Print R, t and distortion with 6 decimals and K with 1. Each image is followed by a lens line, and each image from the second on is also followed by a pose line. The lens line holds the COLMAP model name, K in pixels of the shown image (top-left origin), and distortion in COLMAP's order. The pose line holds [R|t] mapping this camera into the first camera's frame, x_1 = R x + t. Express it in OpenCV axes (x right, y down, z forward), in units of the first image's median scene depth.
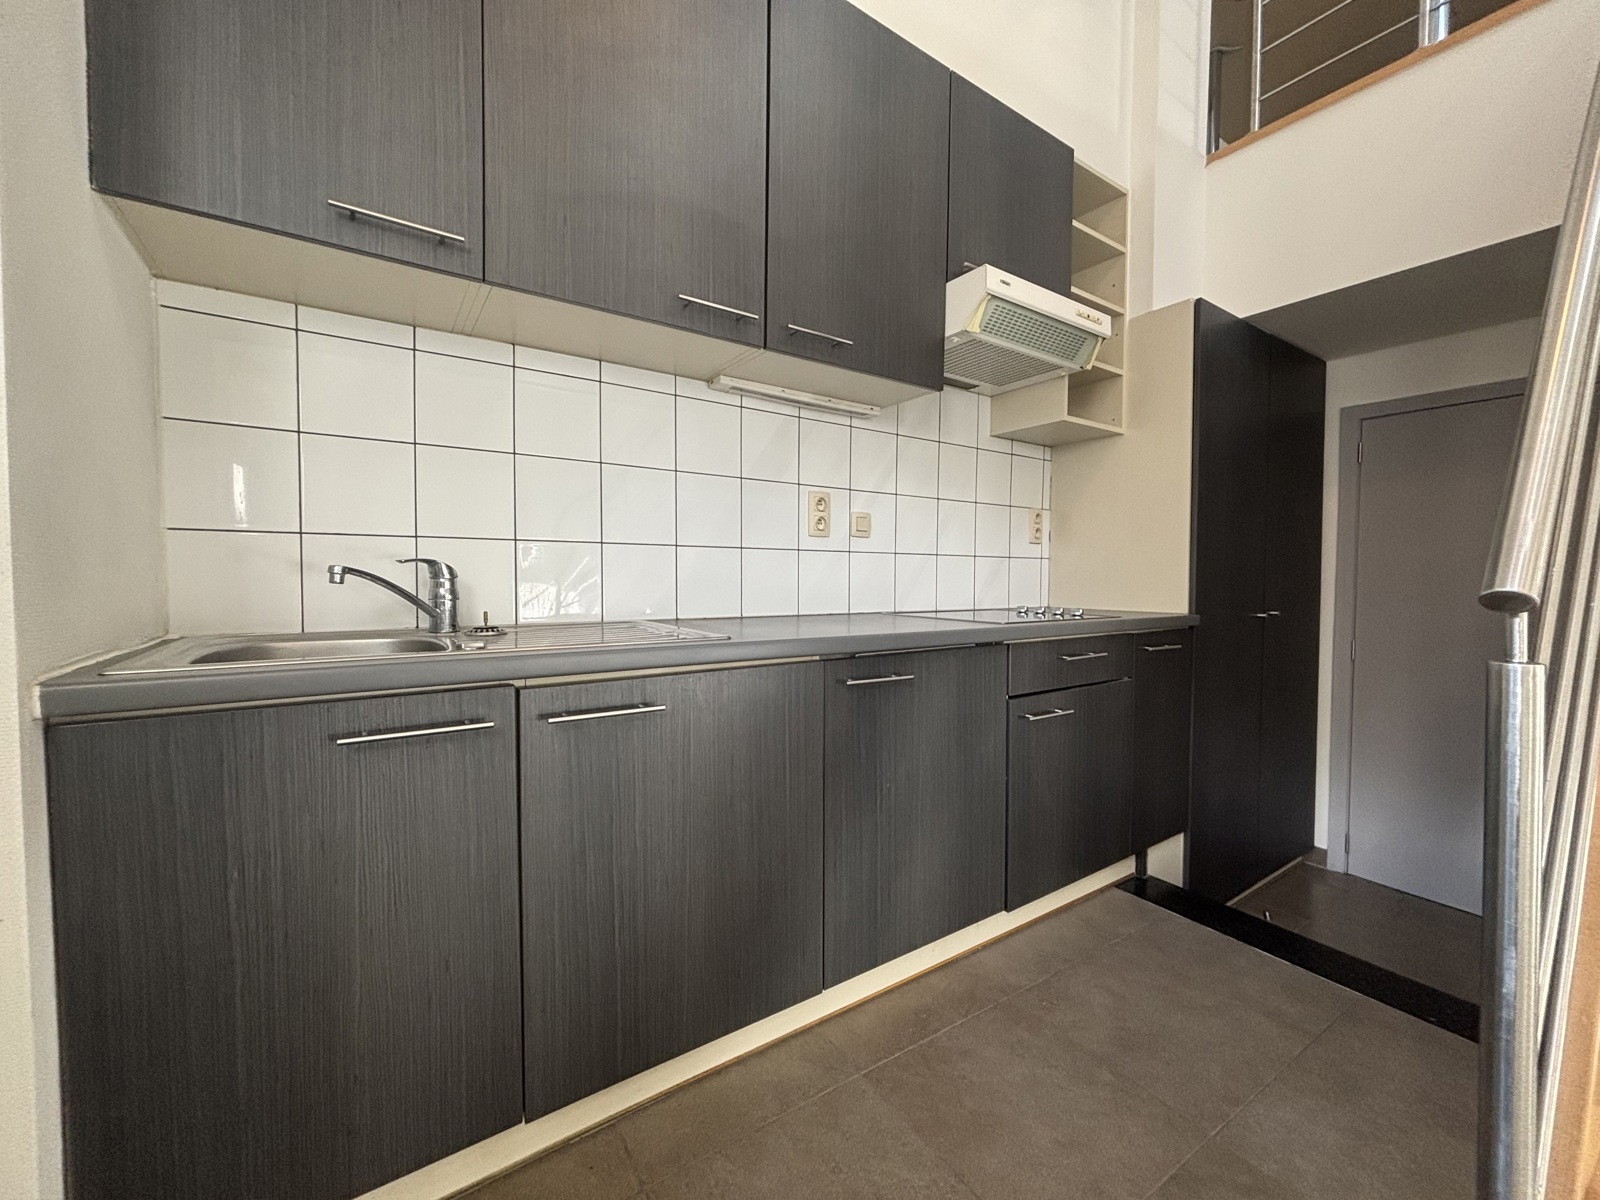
lens RADIAL K [[644.2, 0, 800.8], [0, 644.2, 606.9], [0, 0, 1]] dist [0.002240, 0.000224]
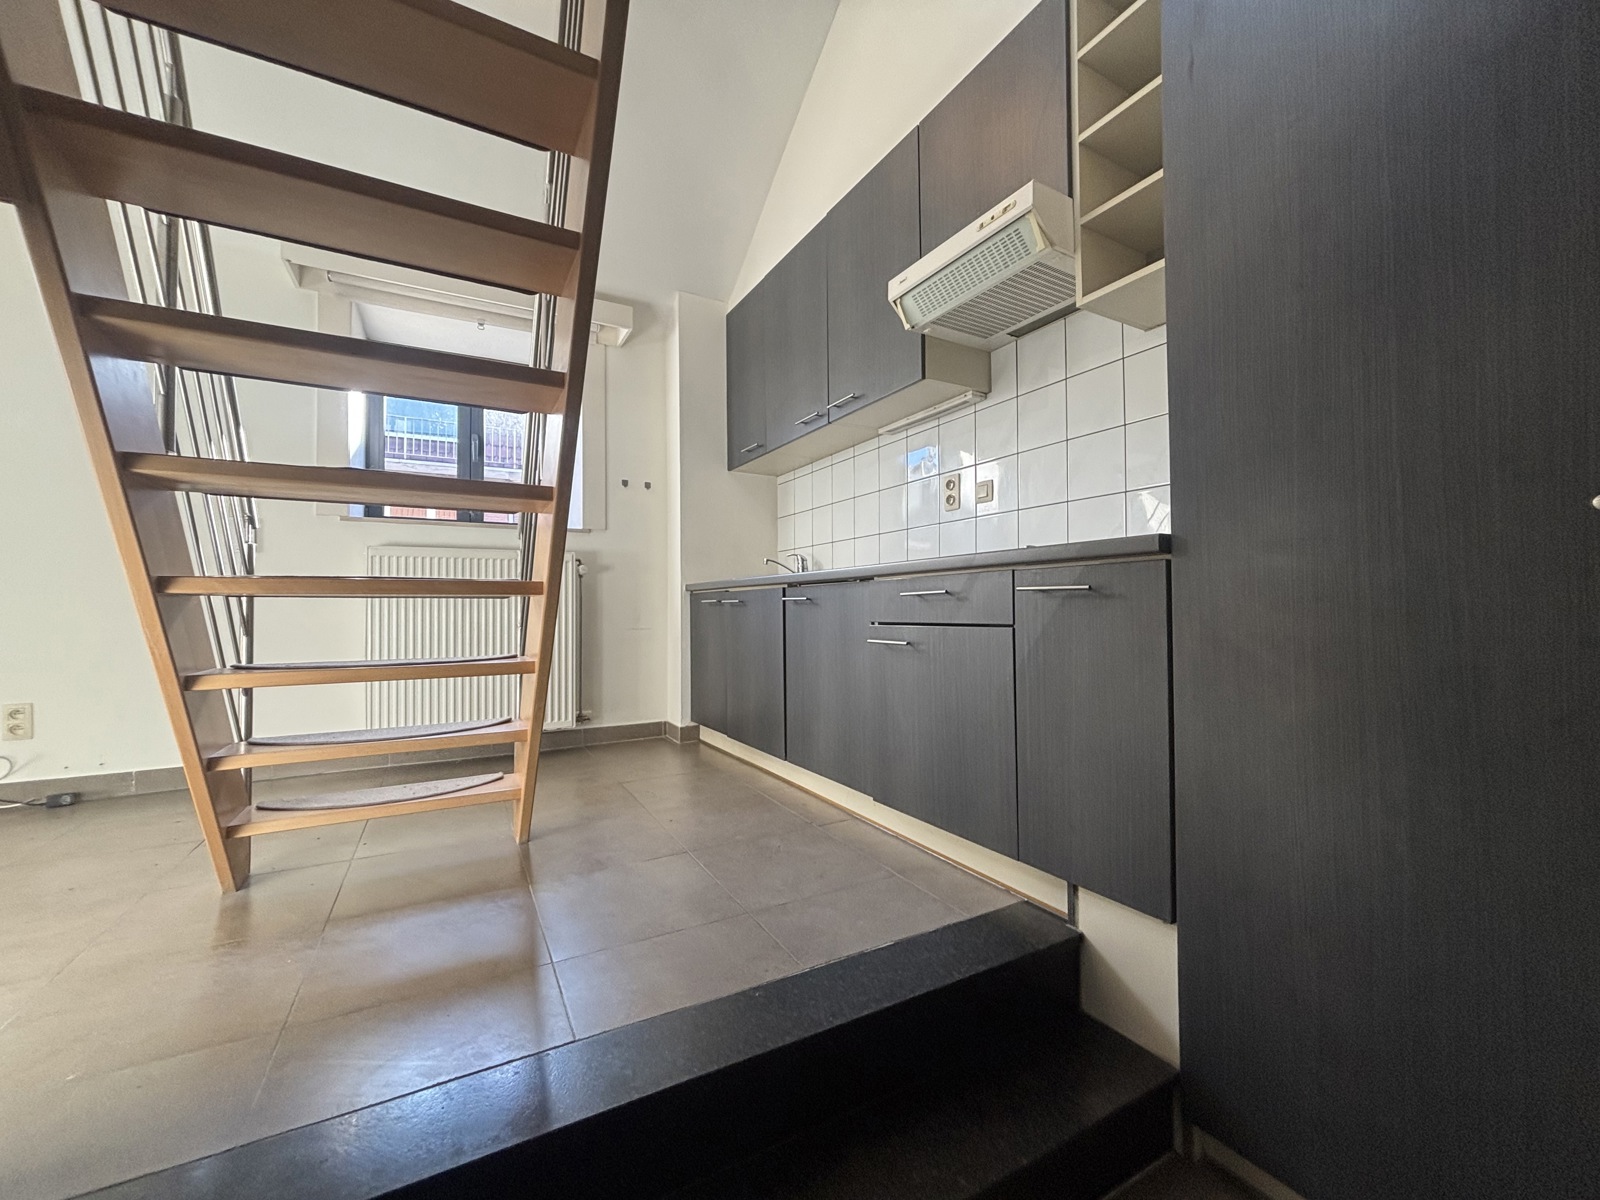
lens RADIAL K [[644.2, 0, 803.9], [0, 644.2, 595.6], [0, 0, 1]] dist [0.002240, 0.000224]
pose [[-0.082092, -0.023851, -0.996339, 1.409749], [-0.030855, 0.999295, -0.021379, 0.105425], [0.996147, 0.028987, -0.082770, 0.868164]]
